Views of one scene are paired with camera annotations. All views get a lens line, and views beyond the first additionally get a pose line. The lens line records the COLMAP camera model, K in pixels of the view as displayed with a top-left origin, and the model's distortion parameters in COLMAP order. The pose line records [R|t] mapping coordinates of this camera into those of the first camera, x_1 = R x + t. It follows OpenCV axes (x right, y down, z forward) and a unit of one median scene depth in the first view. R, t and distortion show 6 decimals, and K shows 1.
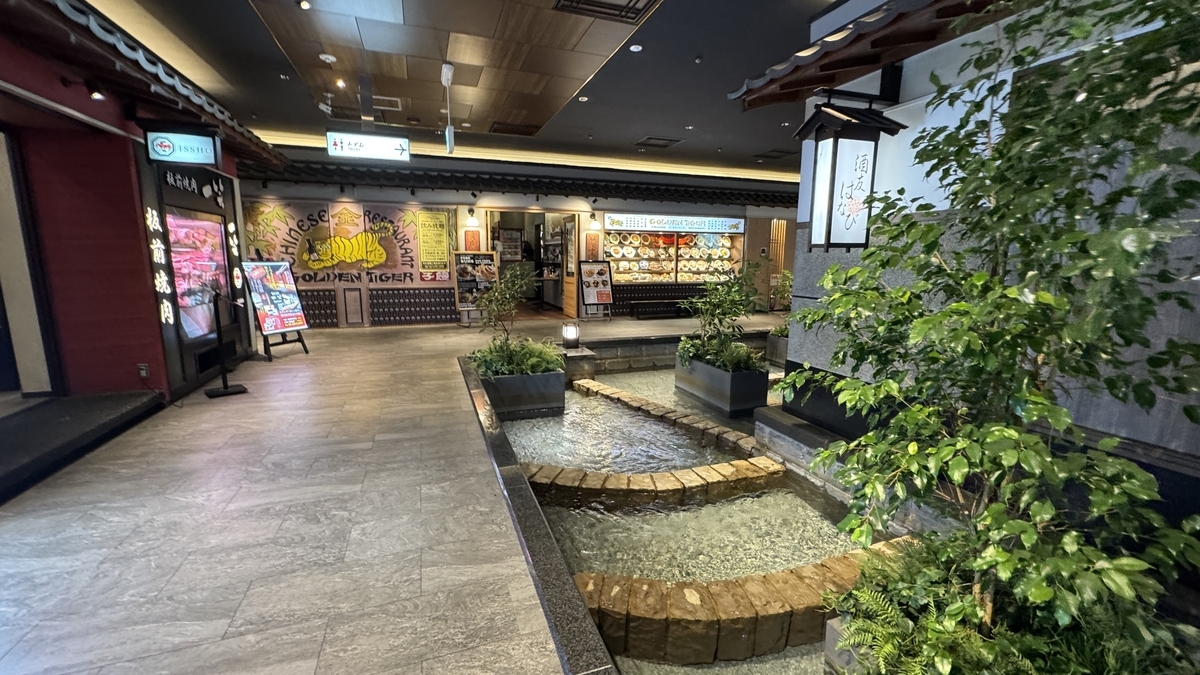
lens RADIAL K [[491.1, 0, 600.0], [0, 491.1, 336.5], [0, 0, 1]] dist [0.000599, 0.000045]
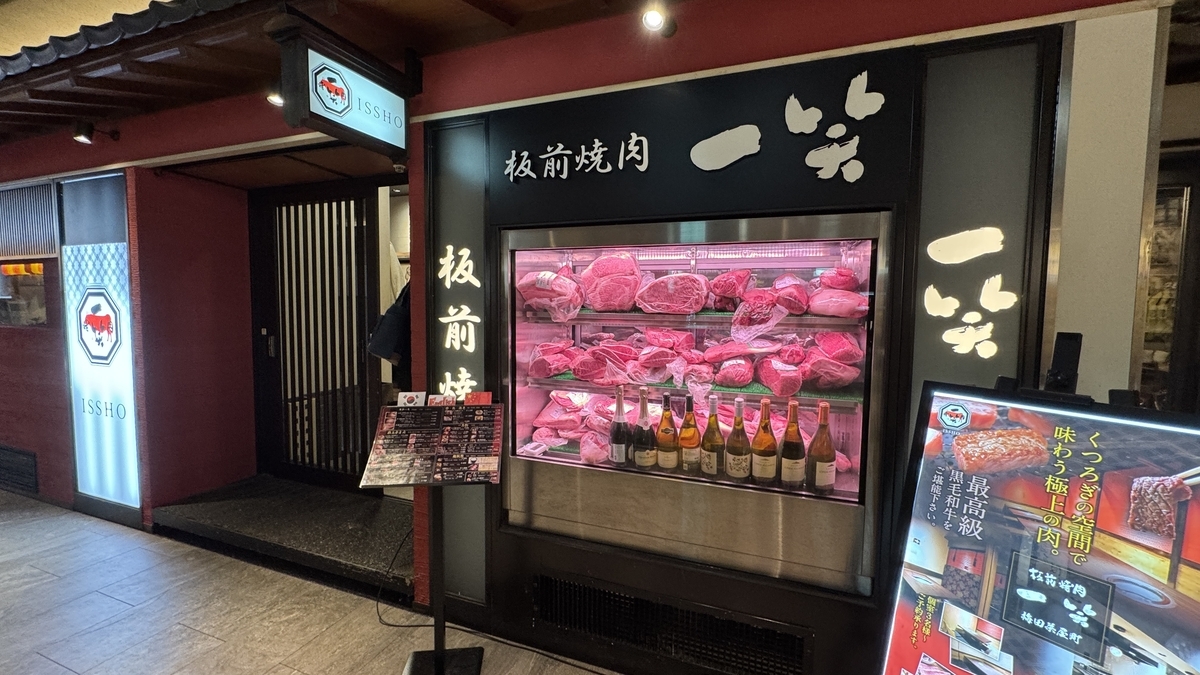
lens RADIAL K [[491.1, 0, 601.3], [0, 491.1, 337.0], [0, 0, 1]] dist [0.000599, 0.000045]
pose [[-0.658556, 0.030598, -0.751909, -0.601806], [-0.136916, 0.977625, 0.159700, -0.258061], [0.739972, 0.208120, -0.639631, 1.393398]]
